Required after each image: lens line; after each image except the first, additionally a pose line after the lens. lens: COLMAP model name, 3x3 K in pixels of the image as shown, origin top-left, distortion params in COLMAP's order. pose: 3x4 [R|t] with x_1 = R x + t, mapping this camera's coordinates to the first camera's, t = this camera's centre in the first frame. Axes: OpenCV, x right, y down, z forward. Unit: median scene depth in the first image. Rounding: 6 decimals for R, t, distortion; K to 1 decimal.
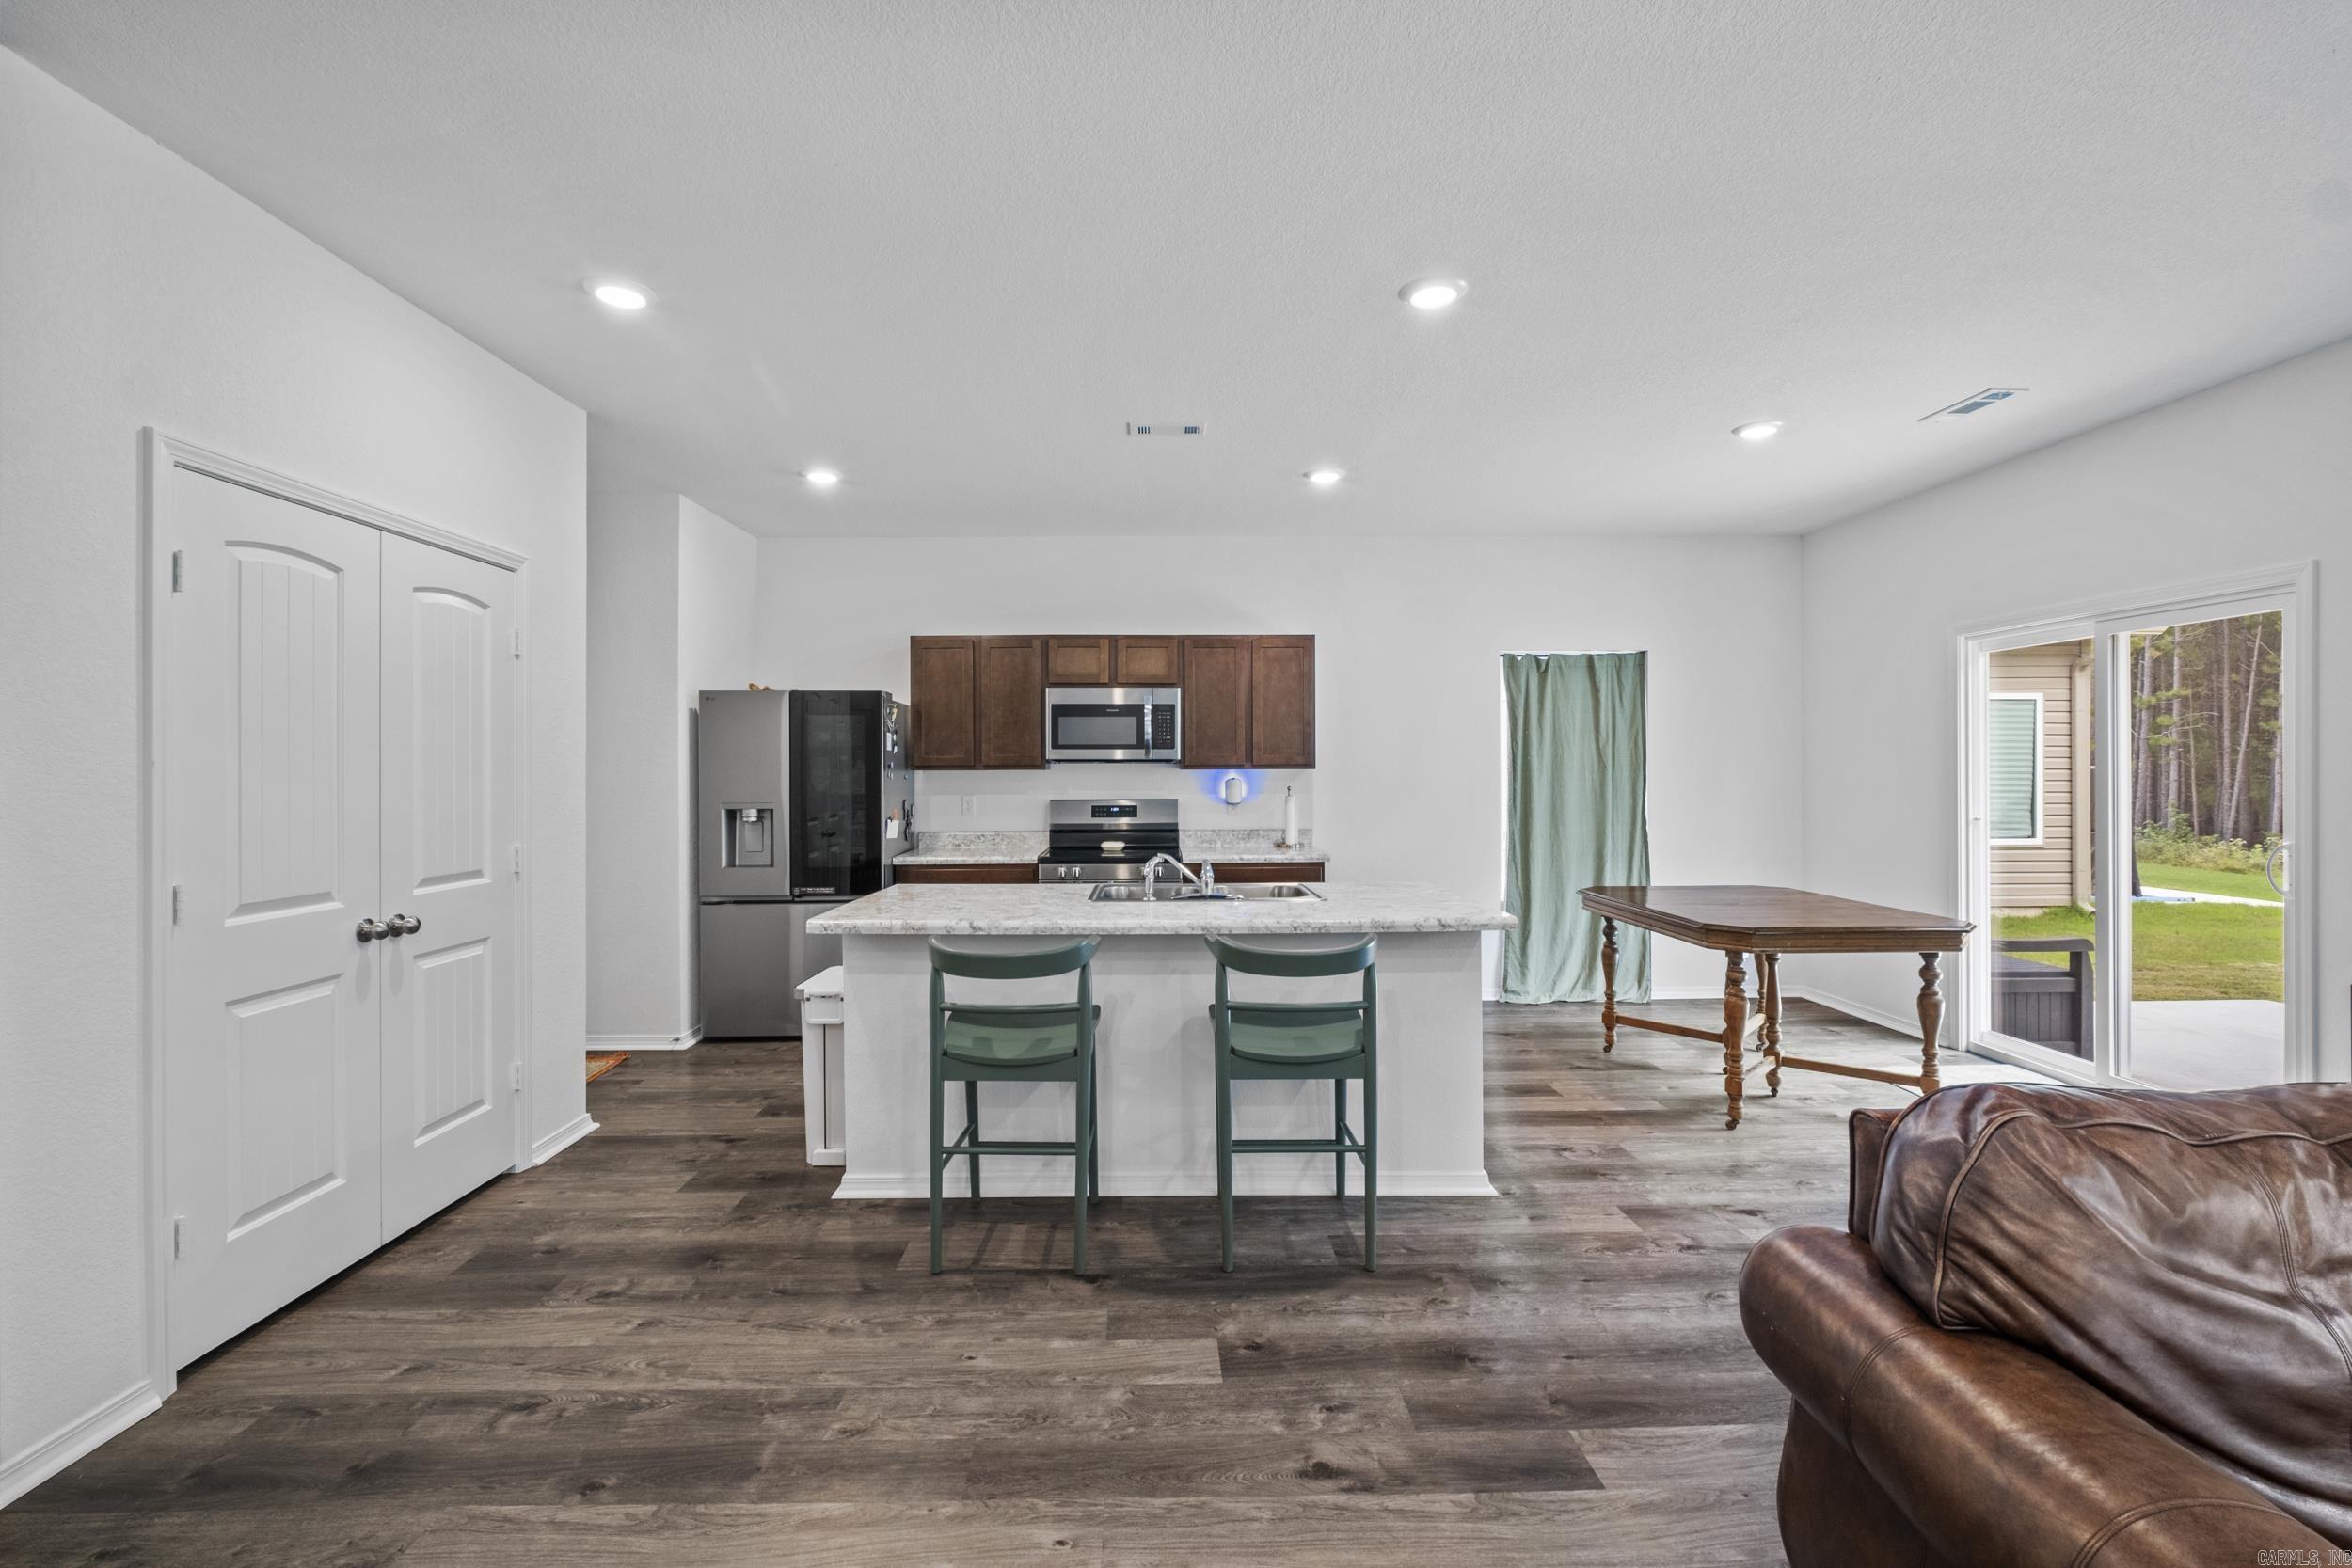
lens RADIAL K [[1013.2, 0, 1164.7], [0, 1013.2, 775.2], [0, 0, 1]] dist [-0.003801, -0.000194]
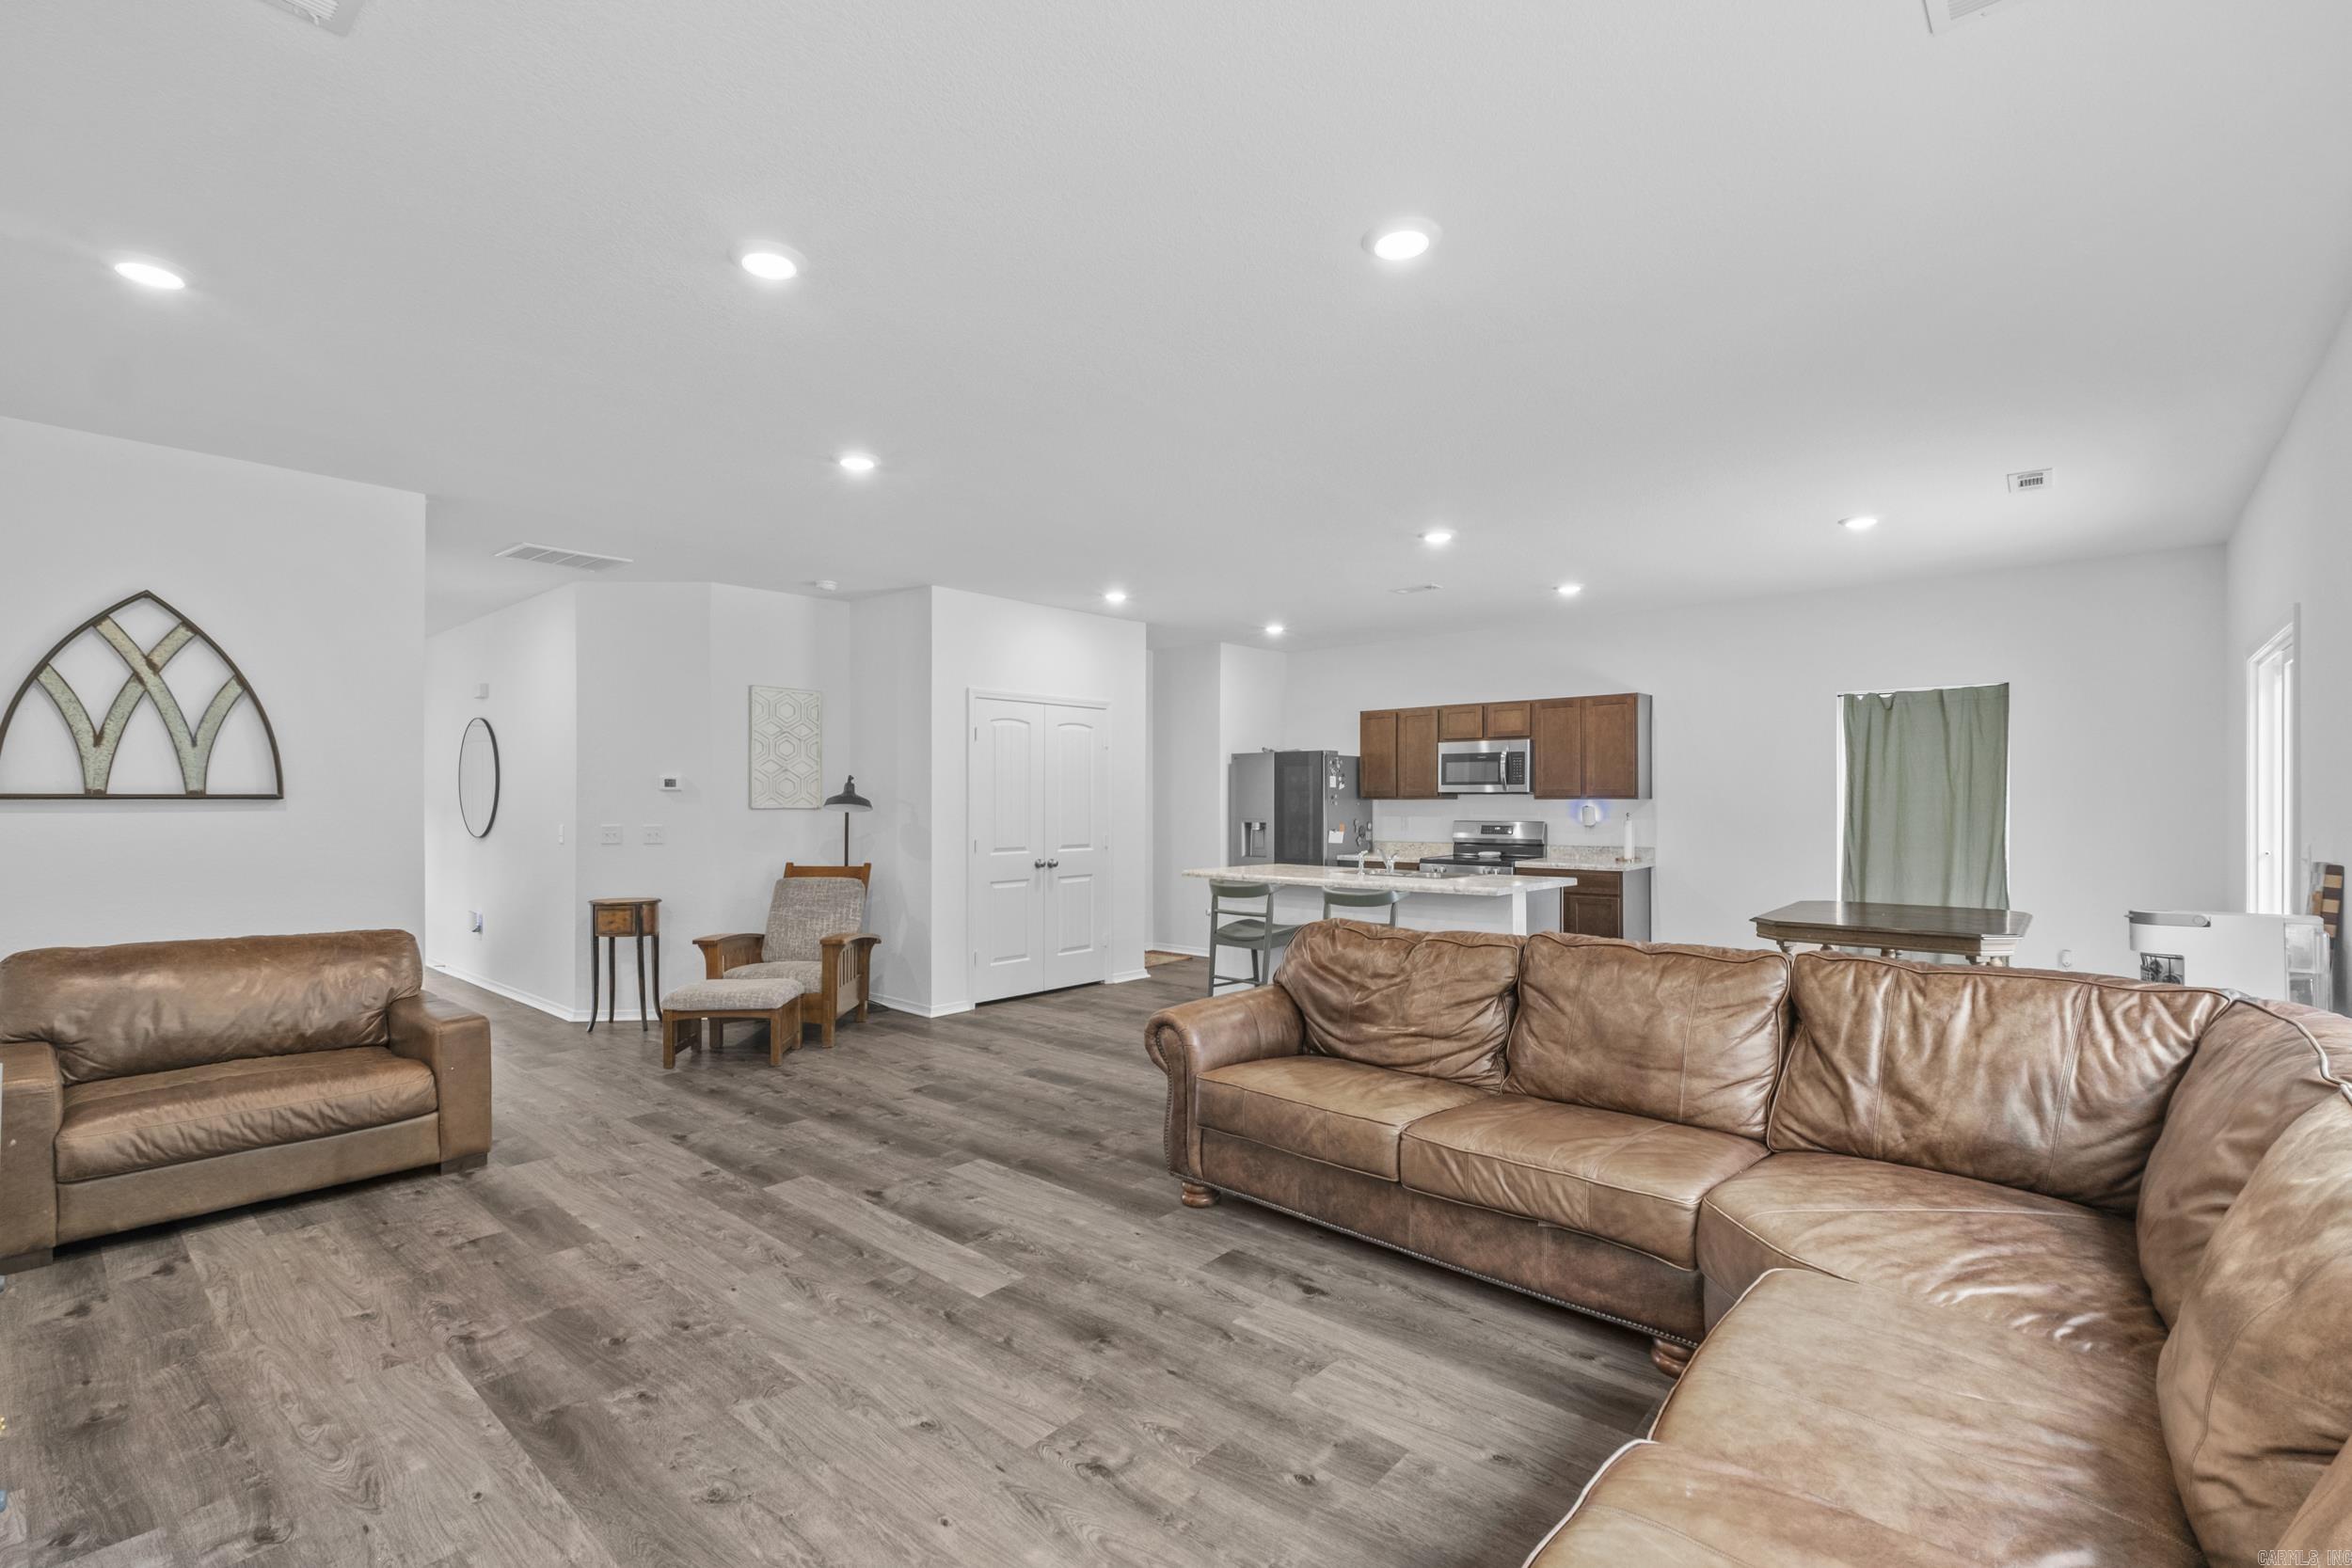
lens RADIAL K [[1038.9, 0, 1170.2], [0, 1038.9, 795.0], [0, 0, 1]] dist [-0.000451, 0.000600]
pose [[0.738348, -0.001279, -0.674419, 0.658585], [-0.003630, 0.999976, -0.005871, -0.001935], [0.674410, 0.006783, 0.738326, -0.383772]]
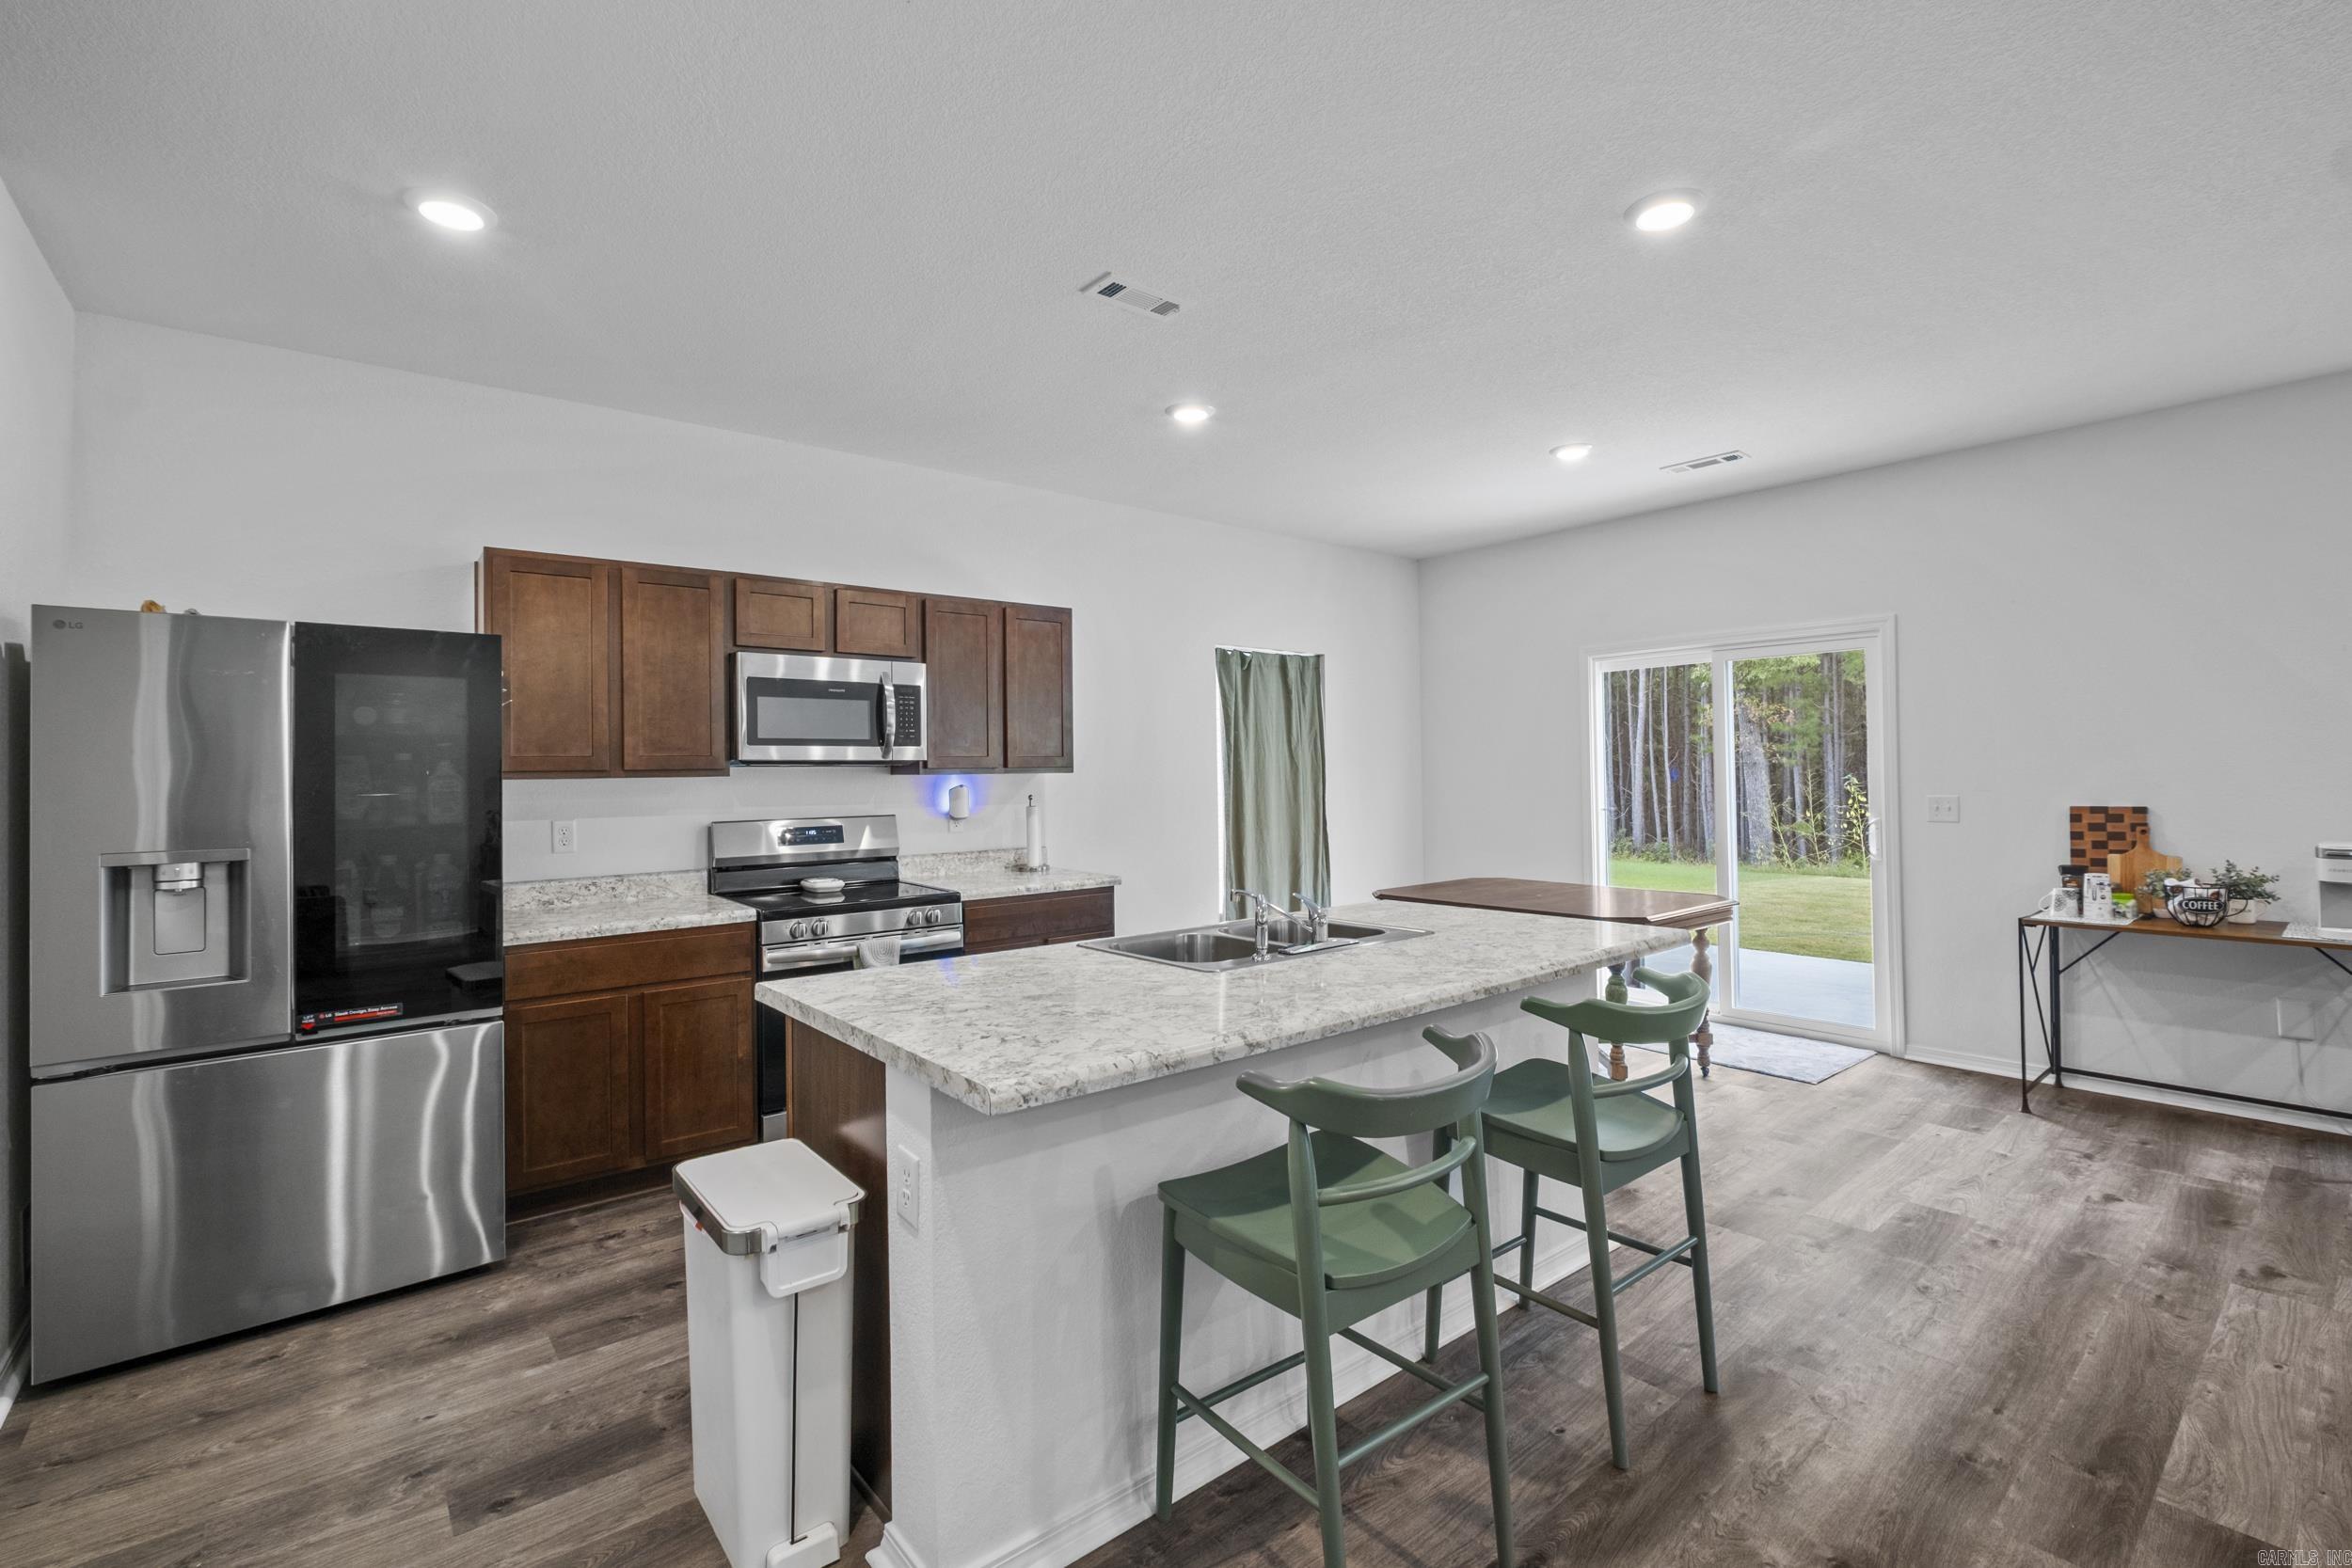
lens RADIAL K [[1032.9, 0, 1171.9], [0, 1032.9, 760.2], [0, 0, 1]] dist [-0.006456, 0.000344]
pose [[0.783839, -0.000043, 0.620964, -0.343379], [0.013319, 0.999771, -0.016743, -0.000863], [-0.620821, 0.021394, 0.783660, 0.331704]]
